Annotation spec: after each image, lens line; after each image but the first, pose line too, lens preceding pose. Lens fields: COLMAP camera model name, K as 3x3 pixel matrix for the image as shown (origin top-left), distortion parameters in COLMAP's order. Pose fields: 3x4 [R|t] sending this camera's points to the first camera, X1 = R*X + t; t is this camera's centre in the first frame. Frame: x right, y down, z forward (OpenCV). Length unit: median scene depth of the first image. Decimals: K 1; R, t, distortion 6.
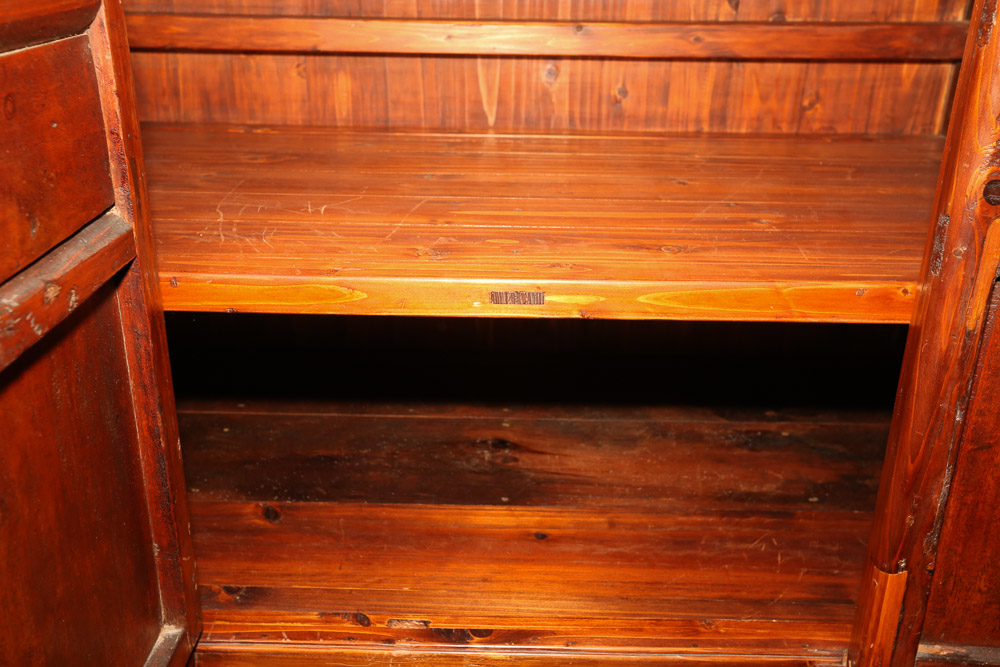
lens RADIAL K [[994.6, 0, 500.2], [0, 994.6, 334.8], [0, 0, 1]] dist [0.053122, 0.000000]
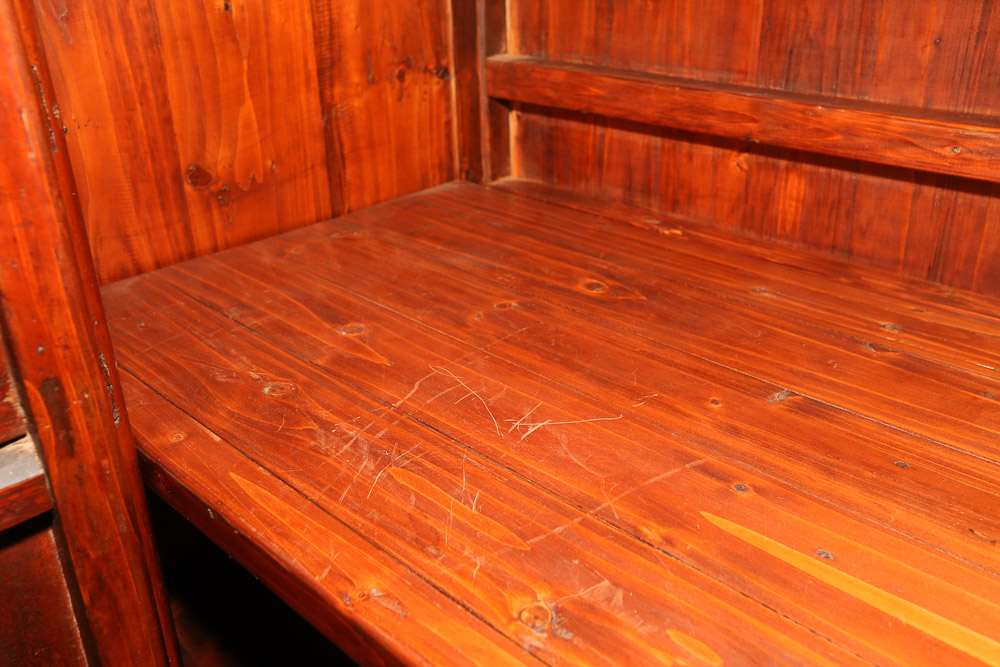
lens RADIAL K [[923.0, 0, 498.1], [0, 923.0, 332.5], [0, 0, 1]] dist [0.005648, 0.000000]
pose [[0.720056, 0.276468, -0.636462, 0.132225], [-0.240204, 0.959806, 0.145170, -0.208715], [0.651015, 0.048350, 0.757523, 0.413187]]
